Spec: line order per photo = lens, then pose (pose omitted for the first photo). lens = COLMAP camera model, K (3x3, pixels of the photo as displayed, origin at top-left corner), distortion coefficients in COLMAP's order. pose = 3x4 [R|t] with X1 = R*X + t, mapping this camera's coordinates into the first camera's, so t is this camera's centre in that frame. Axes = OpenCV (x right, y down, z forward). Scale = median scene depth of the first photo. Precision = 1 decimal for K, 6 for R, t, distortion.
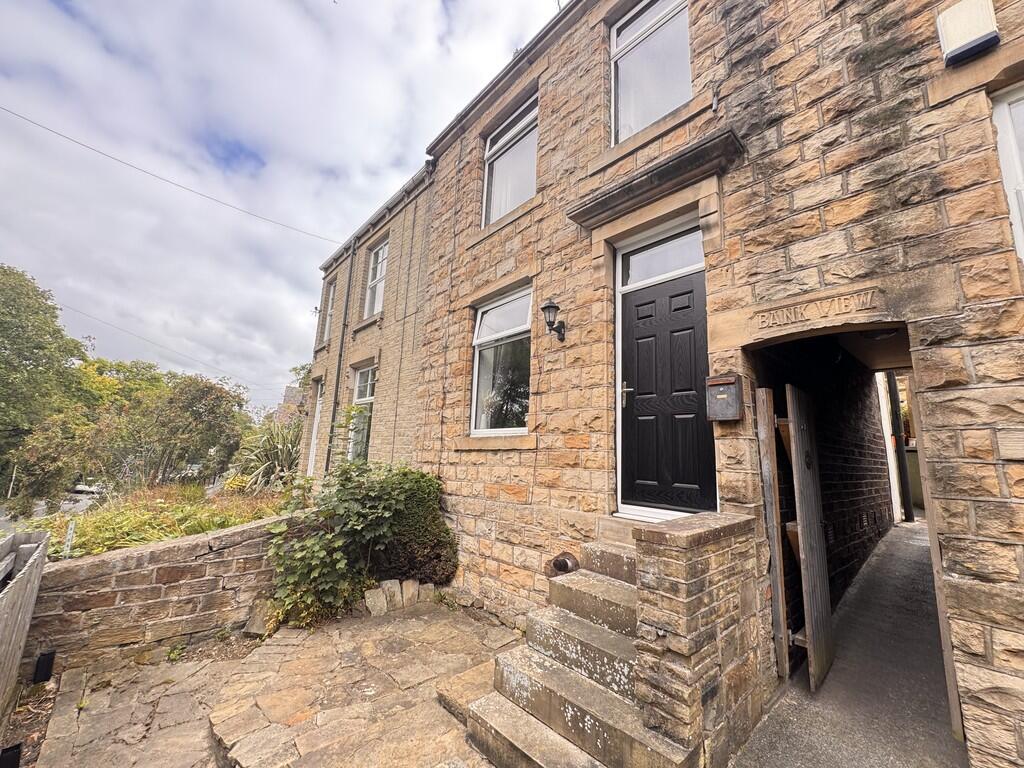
lens RADIAL K [[414.9, 0, 508.3], [0, 414.9, 380.3], [0, 0, 1]] dist [-0.007184, 0.000503]
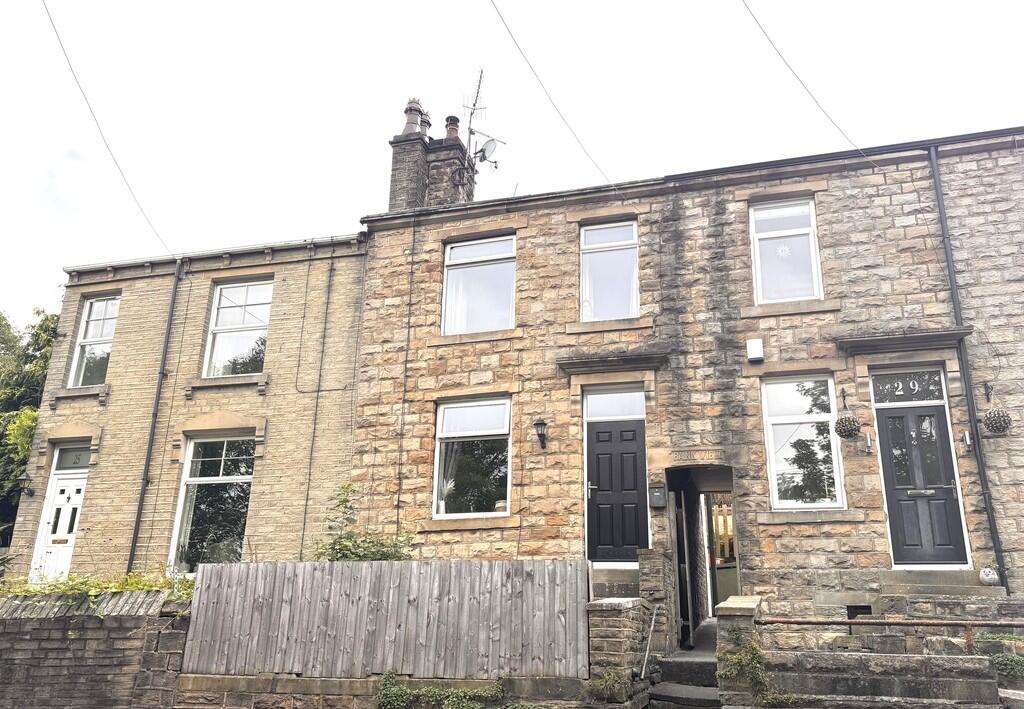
lens RADIAL K [[835.6, 0, 510.2], [0, 835.6, 361.8], [0, 0, 1]] dist [0.101010, -0.001256]
pose [[0.845322, 0.161137, 0.509377, -1.565318], [-0.085590, 0.981962, -0.168598, 0.111831], [-0.527357, 0.098922, 0.843866, -1.447808]]
